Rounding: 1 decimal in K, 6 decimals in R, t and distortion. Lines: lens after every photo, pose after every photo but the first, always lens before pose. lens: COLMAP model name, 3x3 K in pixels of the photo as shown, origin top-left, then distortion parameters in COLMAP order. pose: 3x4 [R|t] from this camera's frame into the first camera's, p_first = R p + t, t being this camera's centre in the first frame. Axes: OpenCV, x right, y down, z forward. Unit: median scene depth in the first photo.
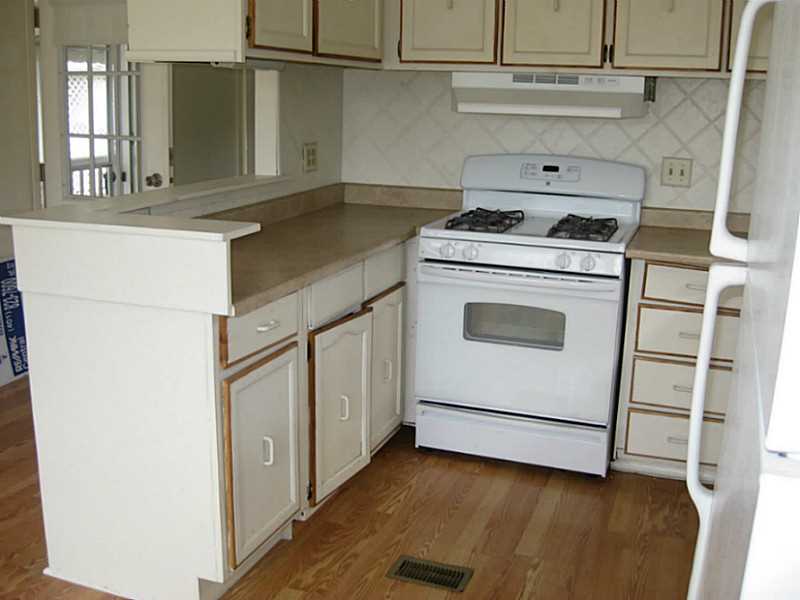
lens RADIAL K [[867.5, 0, 400.0], [0, 867.5, 300.0], [0, 0, 1]] dist [-0.193779, 0.143446]
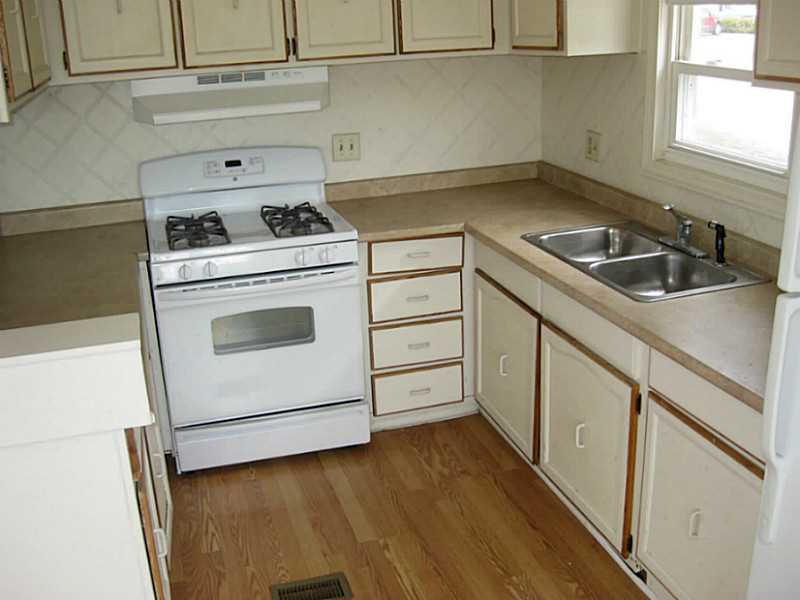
lens RADIAL K [[867.5, 0, 400.0], [0, 867.5, 300.0], [0, 0, 1]] dist [-0.193779, 0.143446]
pose [[0.794263, -0.241099, 0.557690, -0.287557], [0.192580, 0.970468, 0.145278, -0.116910], [-0.576246, -0.007989, 0.817237, 0.084481]]
